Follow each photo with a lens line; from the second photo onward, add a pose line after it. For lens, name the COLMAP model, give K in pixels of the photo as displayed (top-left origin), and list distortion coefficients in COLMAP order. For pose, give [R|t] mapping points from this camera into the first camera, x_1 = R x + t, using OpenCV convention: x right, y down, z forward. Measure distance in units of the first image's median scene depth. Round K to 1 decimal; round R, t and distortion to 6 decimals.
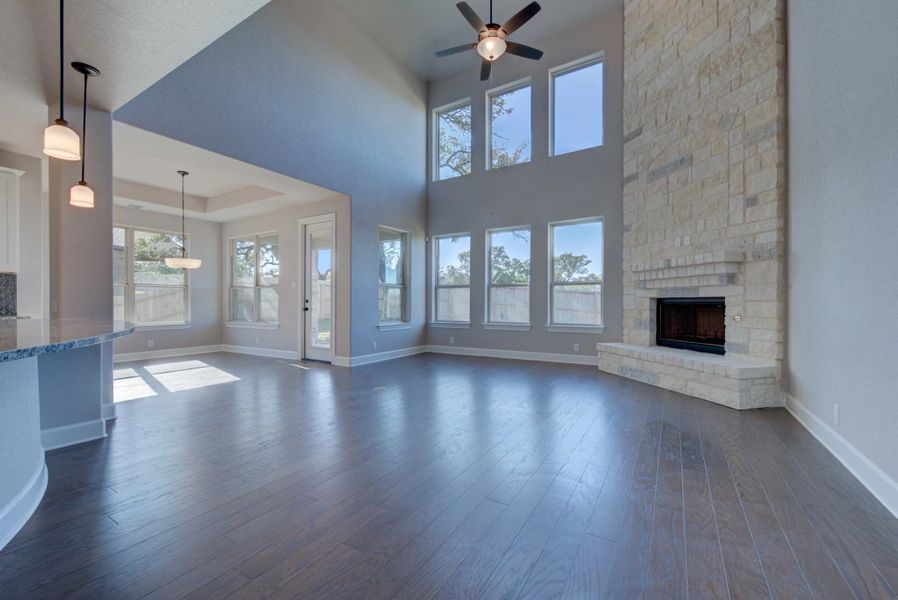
lens RADIAL K [[365.1, 0, 449.0], [0, 365.1, 300.0], [0, 0, 1]] dist [0.012039, -0.000270]
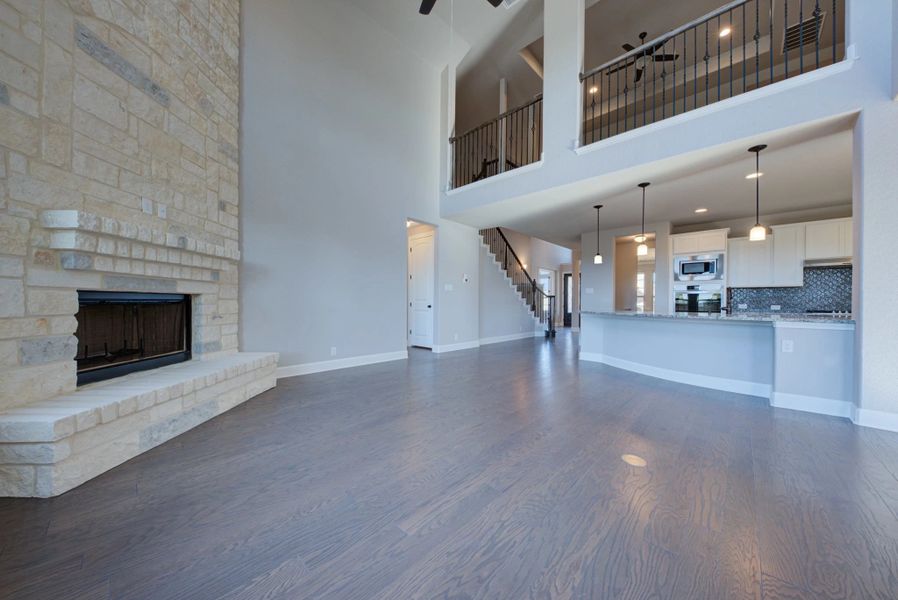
lens RADIAL K [[311.2, 0, 450.1], [0, 311.2, 303.1], [0, 0, 1]] dist [-0.003409, -0.000469]
pose [[-0.978467, -0.009457, 0.206188, -0.010381], [-0.010812, 0.999927, -0.005448, 0.009790], [-0.206121, -0.007560, -0.978497, 1.456925]]
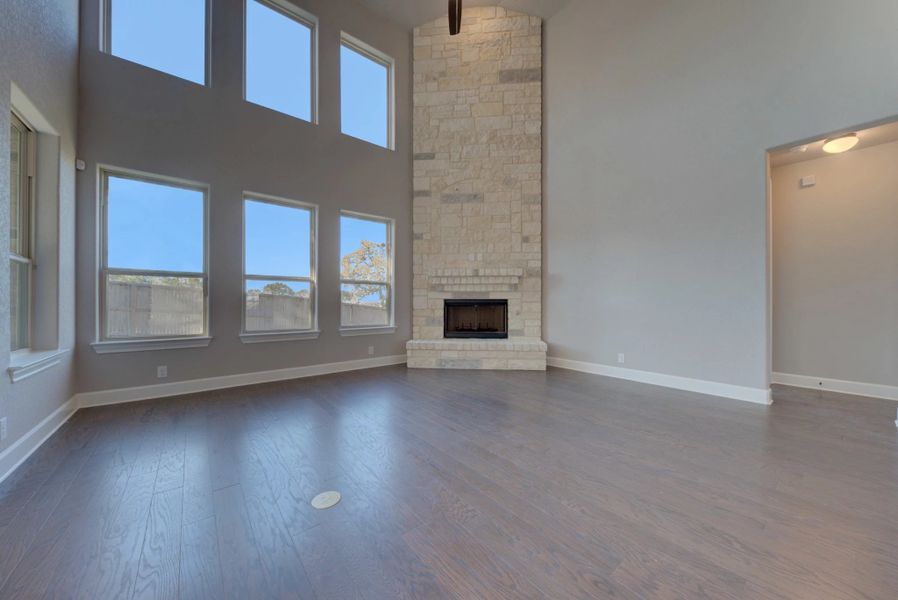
lens RADIAL K [[311.2, 0, 450.1], [0, 311.2, 303.1], [0, 0, 1]] dist [-0.003409, -0.000469]
pose [[0.328502, -0.003182, 0.944498, -0.463676], [-0.008401, 0.999945, 0.006290, 0.001277], [-0.944466, -0.010001, 0.328457, 0.722924]]
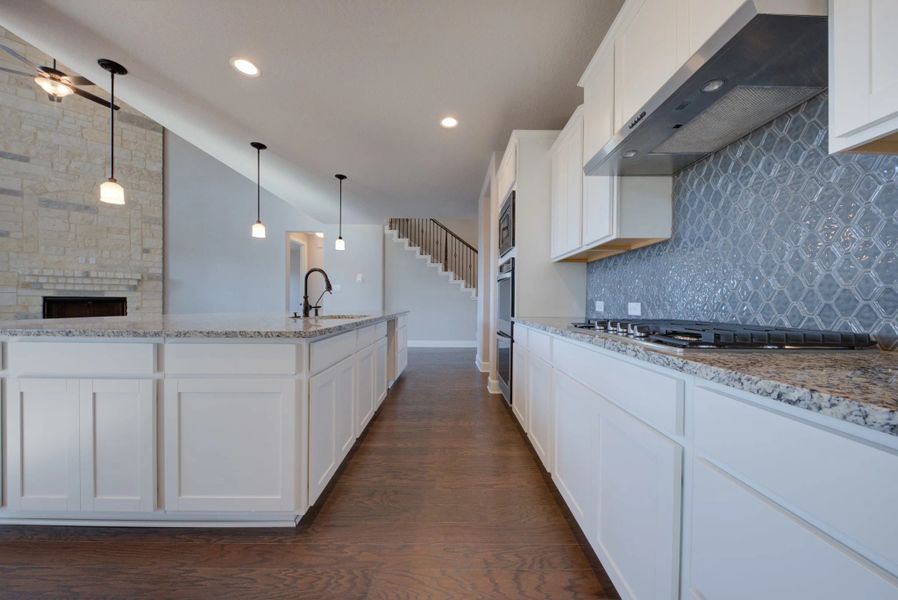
lens RADIAL K [[311.2, 0, 450.1], [0, 311.2, 303.1], [0, 0, 1]] dist [-0.003409, -0.000469]
pose [[-0.520323, -0.004564, 0.853957, -1.275061], [-0.011895, 0.999927, -0.001904, 0.004124], [-0.853886, -0.011149, -0.520340, 0.378813]]
